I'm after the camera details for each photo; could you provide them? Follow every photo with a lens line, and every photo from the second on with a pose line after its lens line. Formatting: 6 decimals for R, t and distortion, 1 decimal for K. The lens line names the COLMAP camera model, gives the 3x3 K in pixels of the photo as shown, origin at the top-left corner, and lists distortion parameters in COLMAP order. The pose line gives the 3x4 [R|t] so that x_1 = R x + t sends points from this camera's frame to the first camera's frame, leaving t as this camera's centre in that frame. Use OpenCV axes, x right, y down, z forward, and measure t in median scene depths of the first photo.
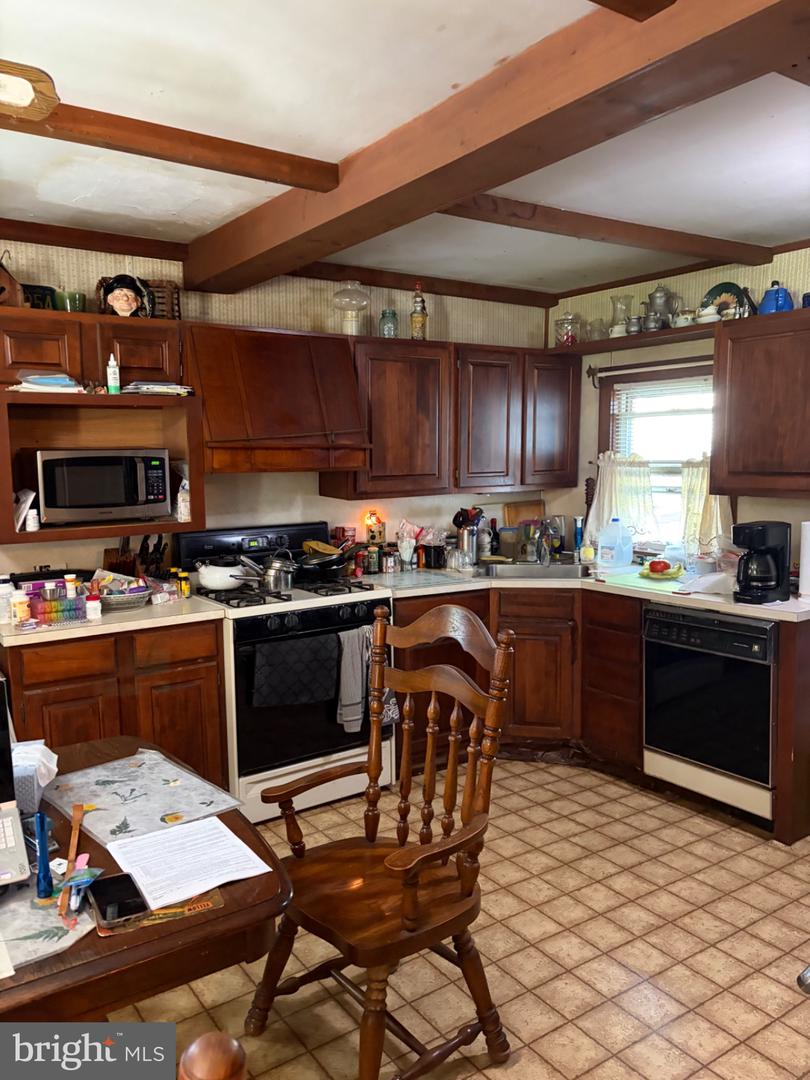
lens RADIAL K [[813.5, 0, 404.4], [0, 813.5, 541.6], [0, 0, 1]] dist [0.015279, 0.003143]
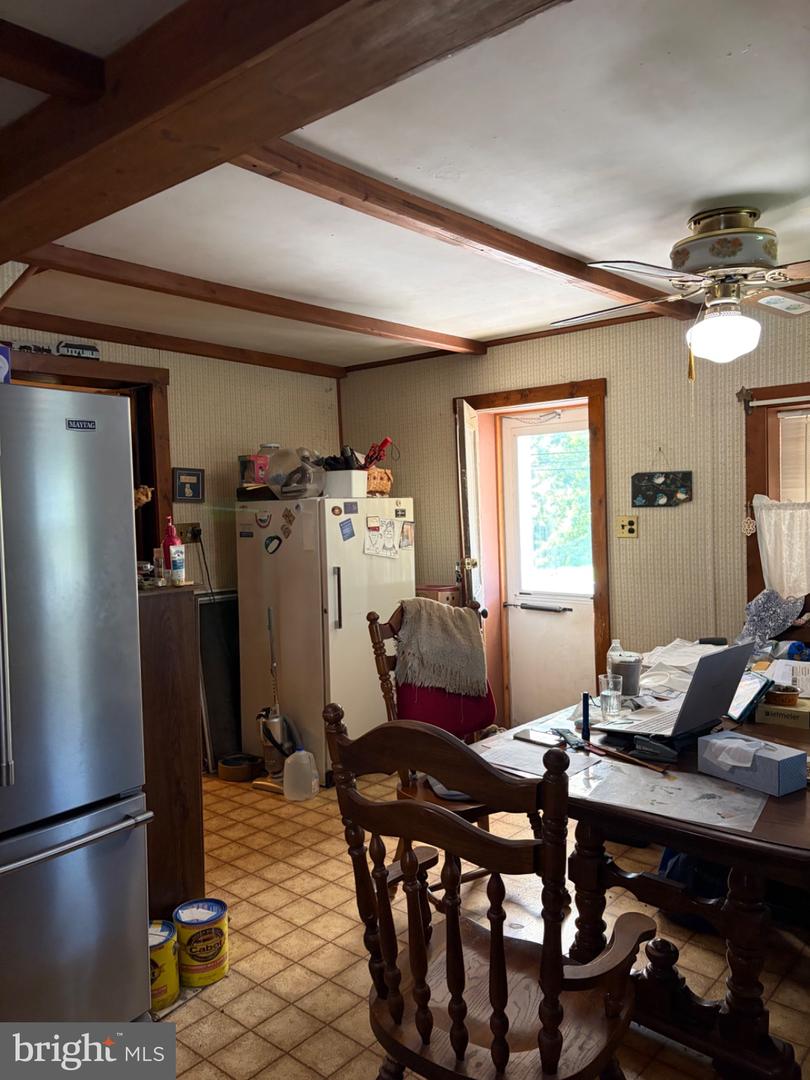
lens RADIAL K [[813.5, 0, 404.3], [0, 813.5, 538.8], [0, 0, 1]] dist [0.015279, 0.003143]
pose [[-0.961918, 0.050688, -0.268595, 0.258805], [0.009412, 0.988215, 0.152784, -0.180803], [0.273174, 0.144437, -0.951059, 1.926196]]
